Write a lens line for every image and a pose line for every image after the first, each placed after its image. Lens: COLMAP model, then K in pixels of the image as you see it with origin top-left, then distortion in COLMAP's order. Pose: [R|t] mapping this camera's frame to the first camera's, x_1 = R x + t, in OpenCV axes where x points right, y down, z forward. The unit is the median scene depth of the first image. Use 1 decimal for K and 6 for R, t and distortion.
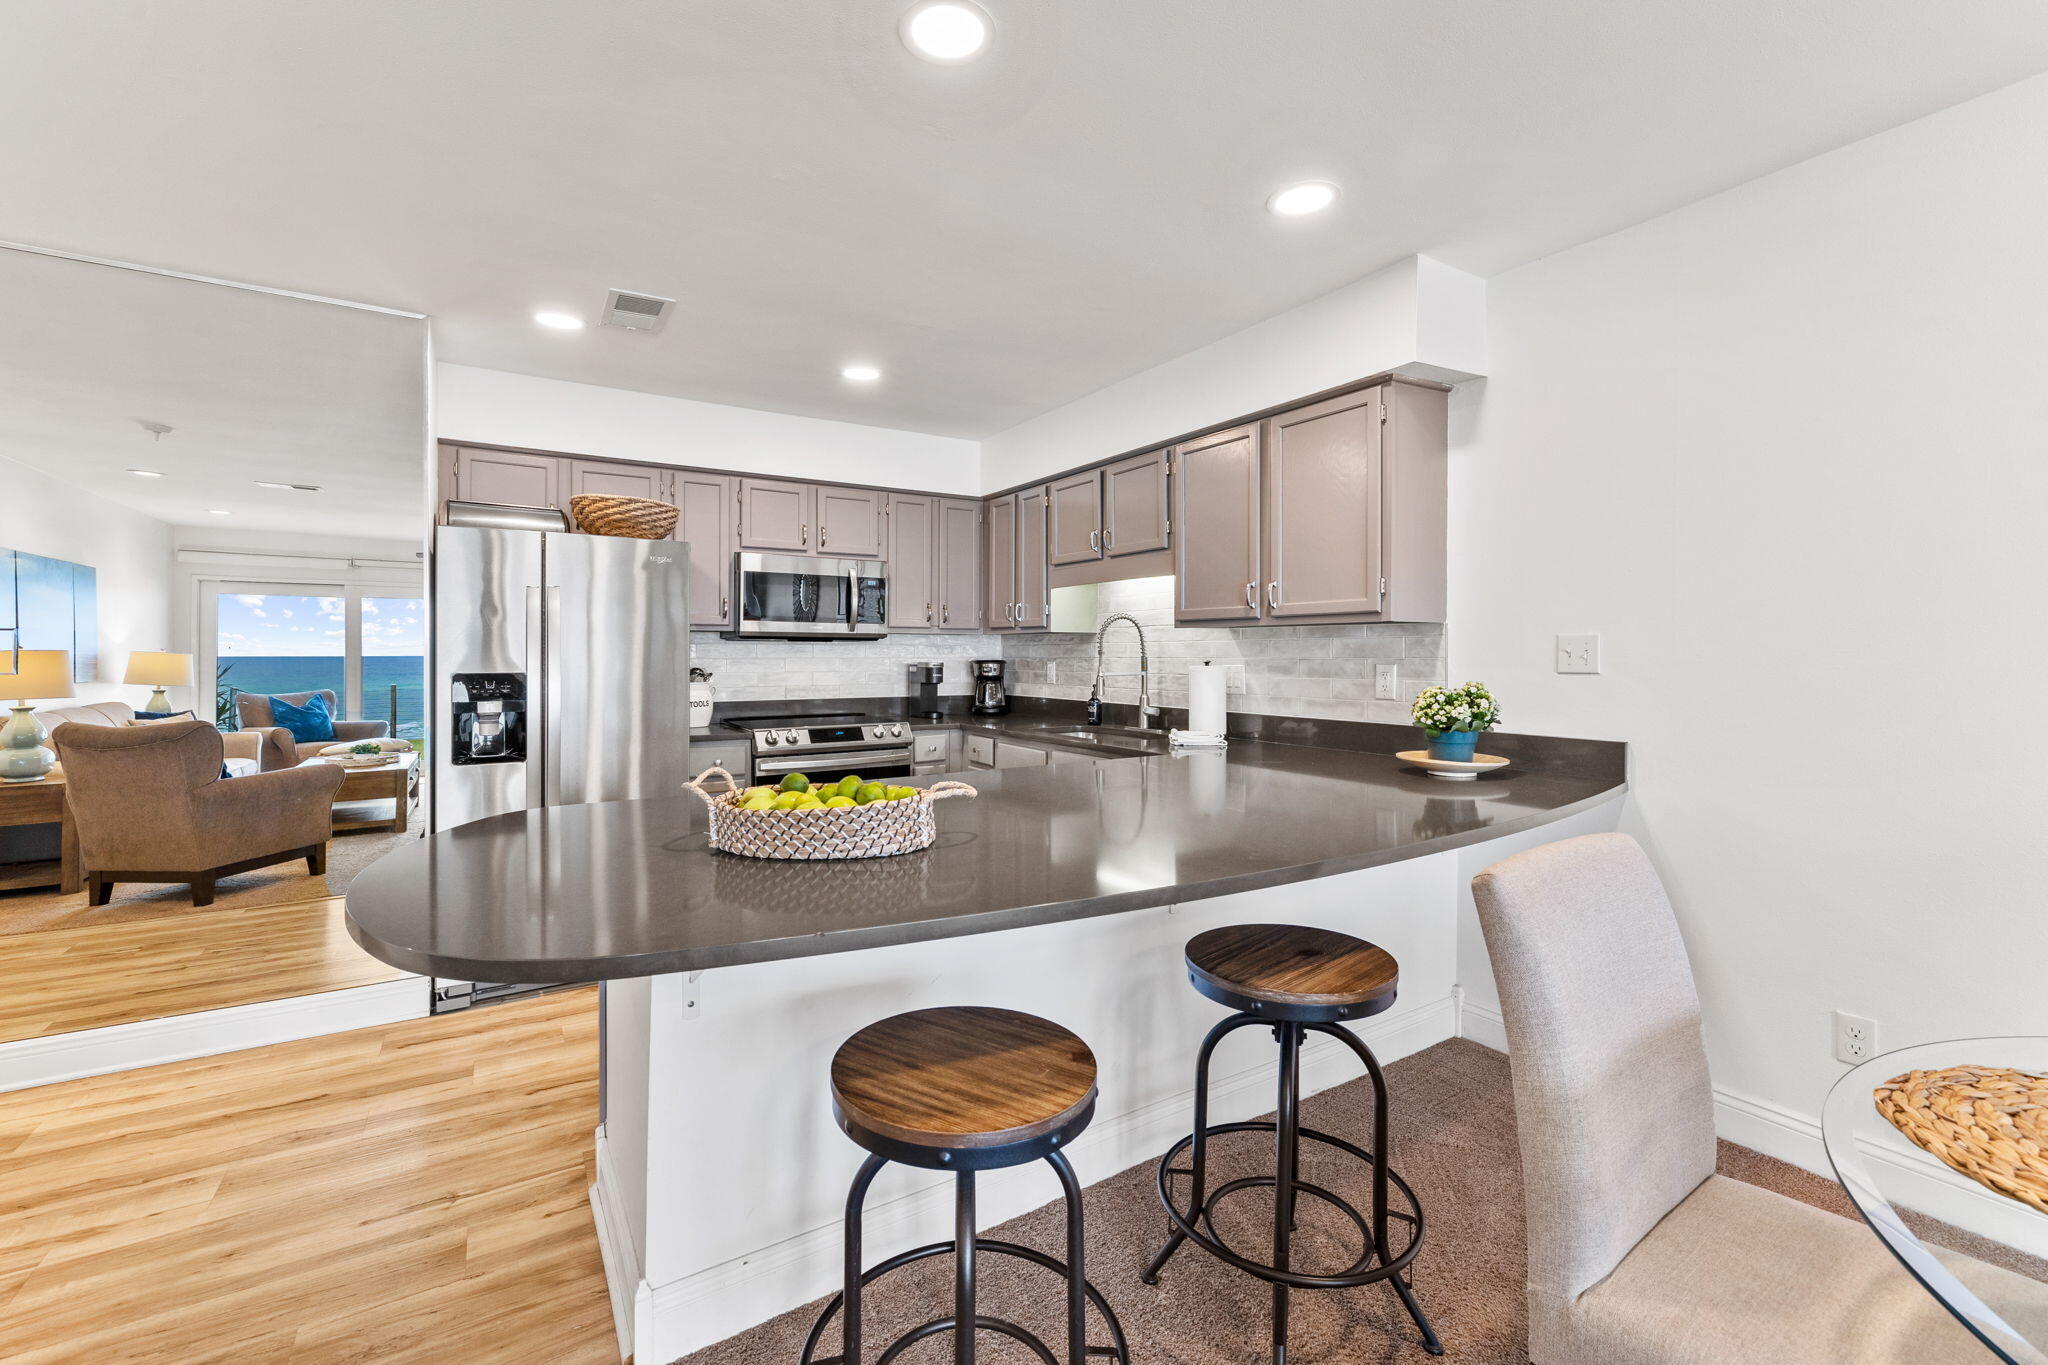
lens RADIAL K [[871.3, 0, 1023.1], [0, 871.3, 664.1], [0, 0, 1]] dist [0.001151, 0.000232]
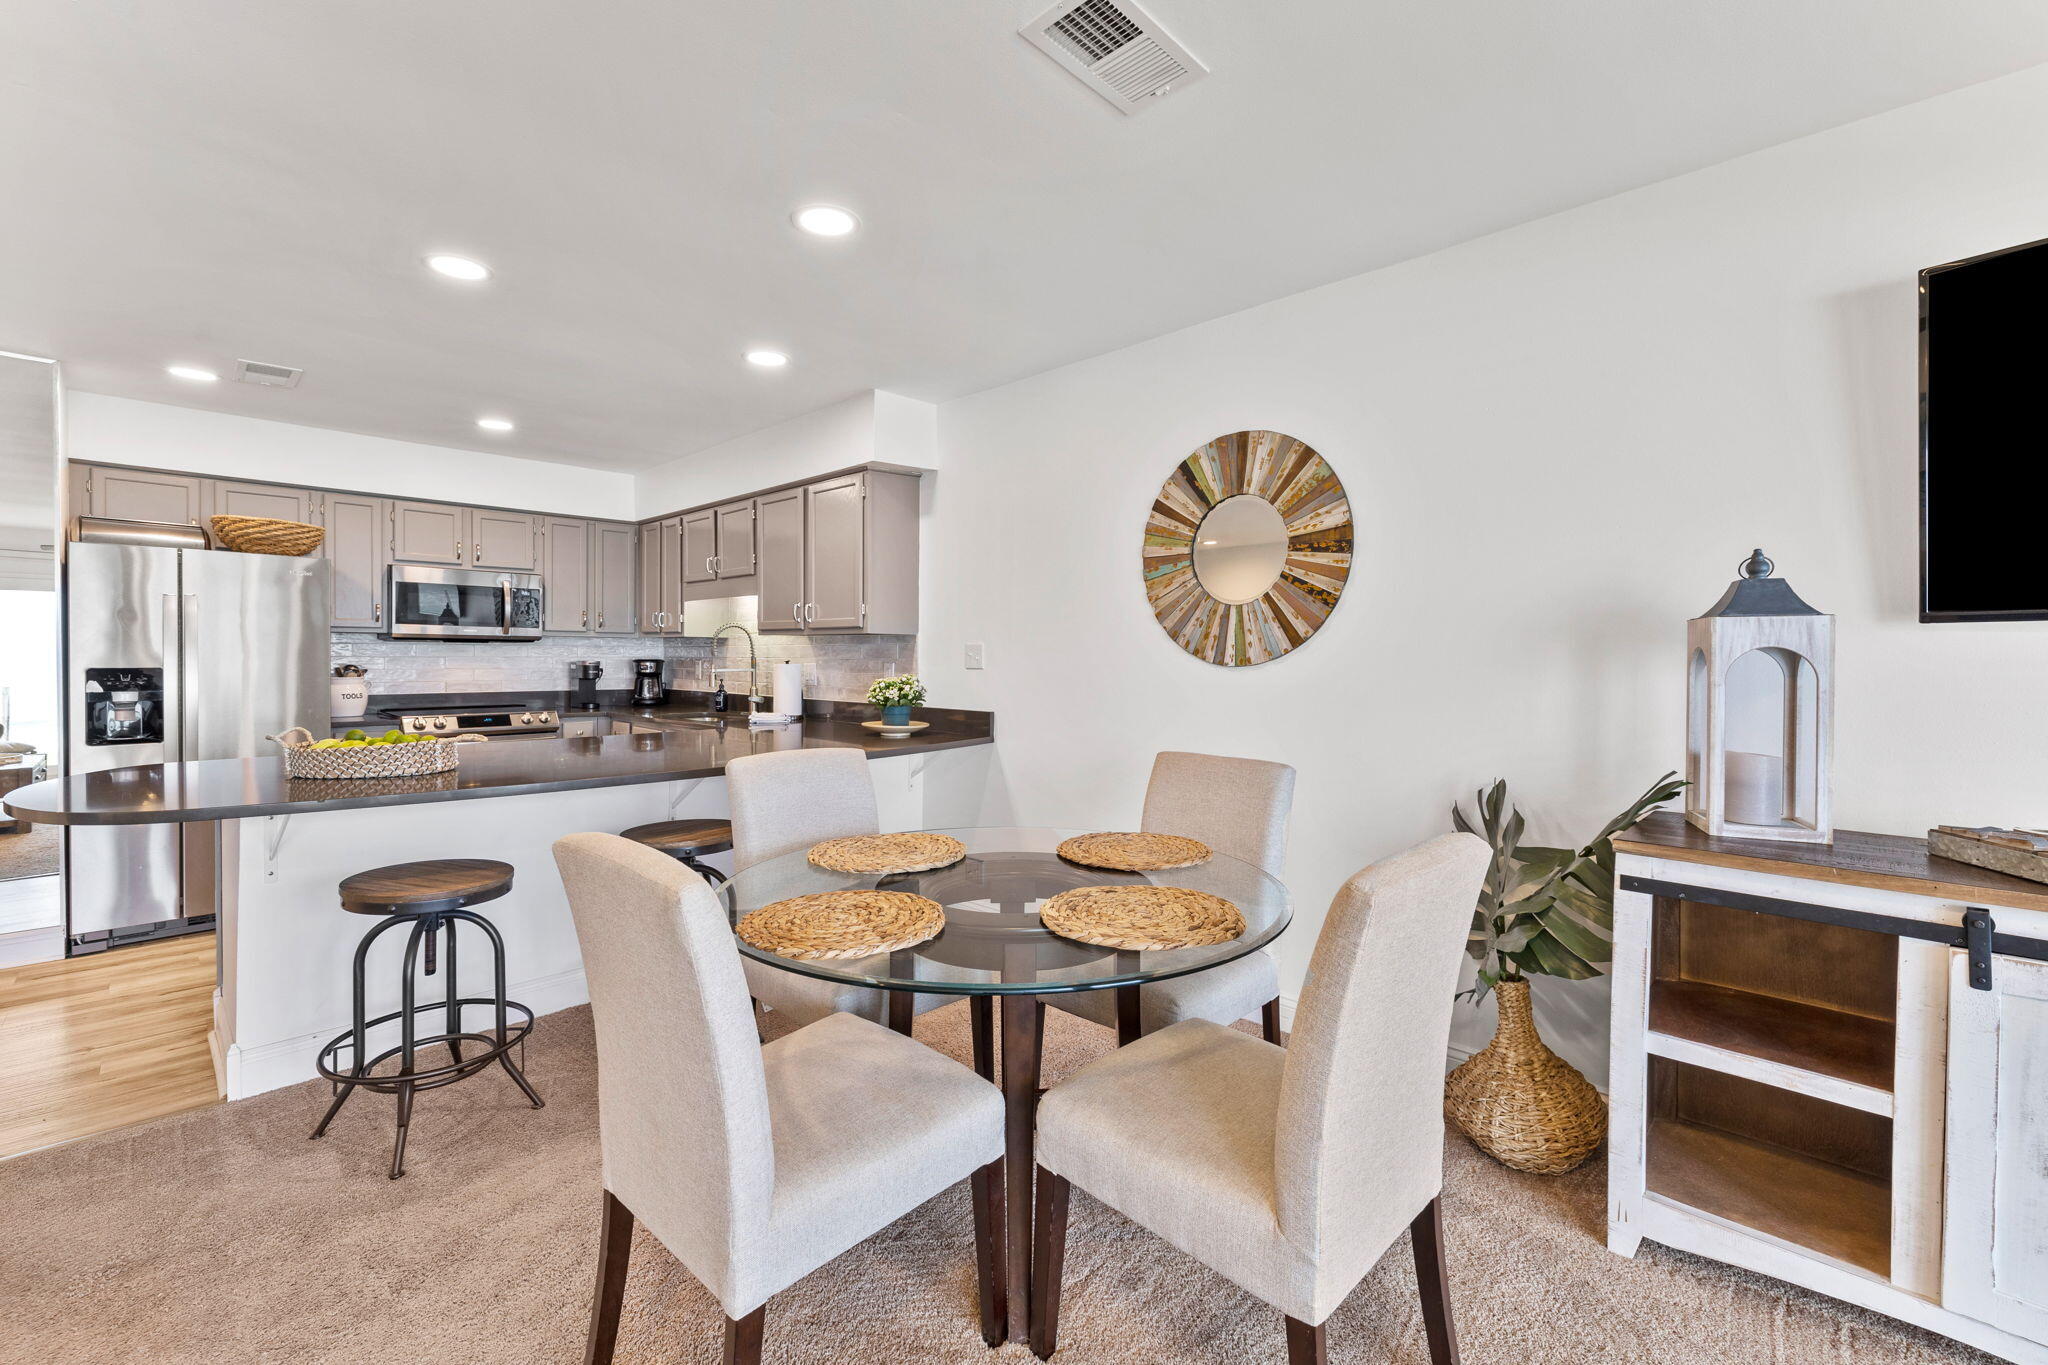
lens RADIAL K [[863.9, 0, 1025.0], [0, 863.9, 674.8], [0, 0, 1]] dist [0.000134, -0.000057]
pose [[0.970063, -0.000067, 0.242855, 0.215952], [-0.002616, 0.999939, 0.010726, 0.002948], [-0.242840, -0.011040, 0.970003, -0.324928]]
